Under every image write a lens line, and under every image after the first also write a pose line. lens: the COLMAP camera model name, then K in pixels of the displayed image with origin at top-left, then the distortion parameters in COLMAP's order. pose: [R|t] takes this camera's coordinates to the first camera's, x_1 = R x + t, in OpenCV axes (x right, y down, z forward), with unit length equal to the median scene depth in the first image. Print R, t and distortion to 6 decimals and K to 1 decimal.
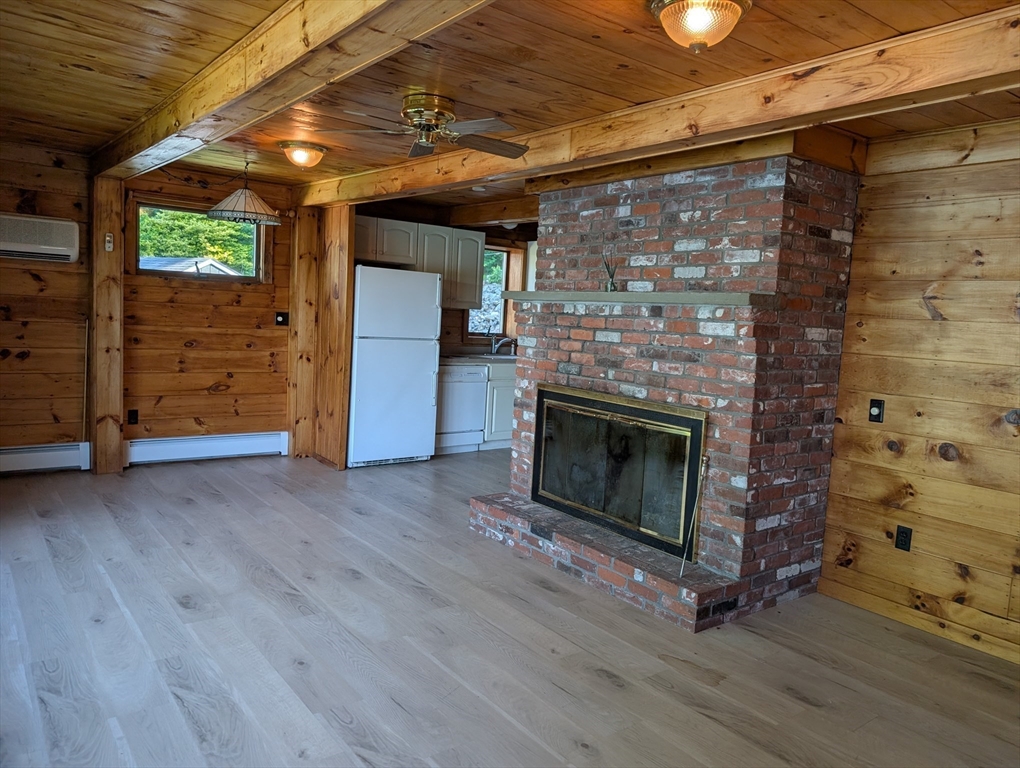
lens RADIAL K [[744.3, 0, 506.3], [0, 744.3, 381.8], [0, 0, 1]] dist [0.029075, 0.003318]
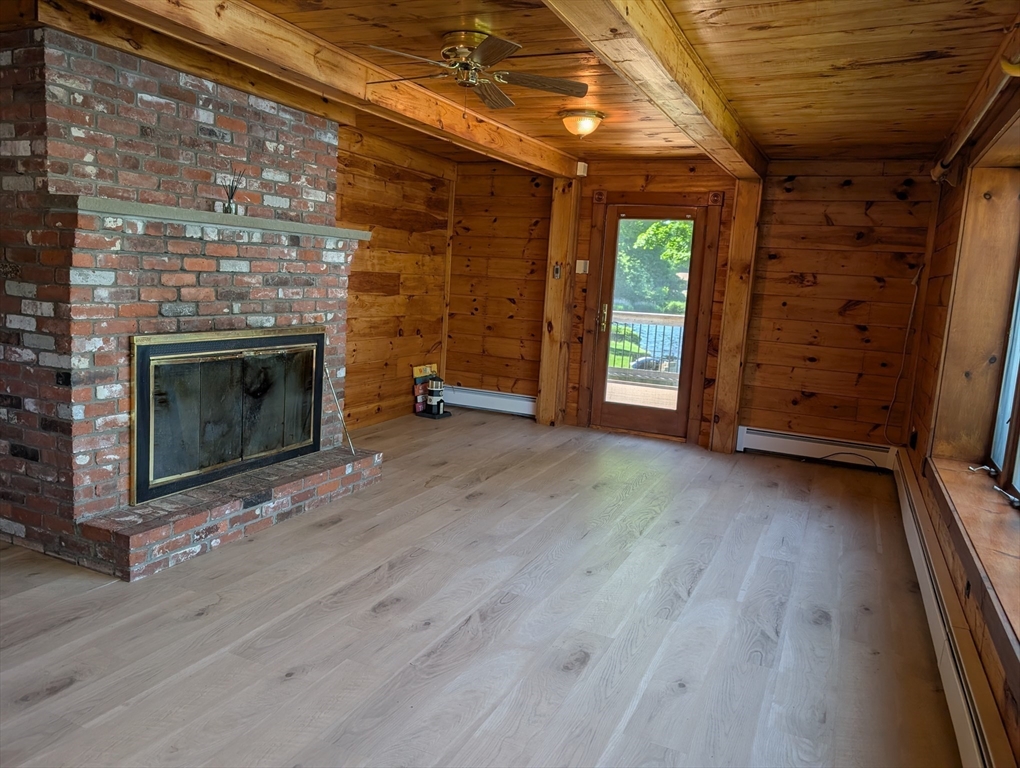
lens RADIAL K [[744.3, 0, 506.3], [0, 744.3, 381.8], [0, 0, 1]] dist [0.029075, 0.003318]
pose [[-0.471534, -0.203140, 0.858131, -0.864273], [0.004519, 0.972537, 0.232705, -0.140983], [-0.881836, 0.113606, -0.457667, 1.206606]]
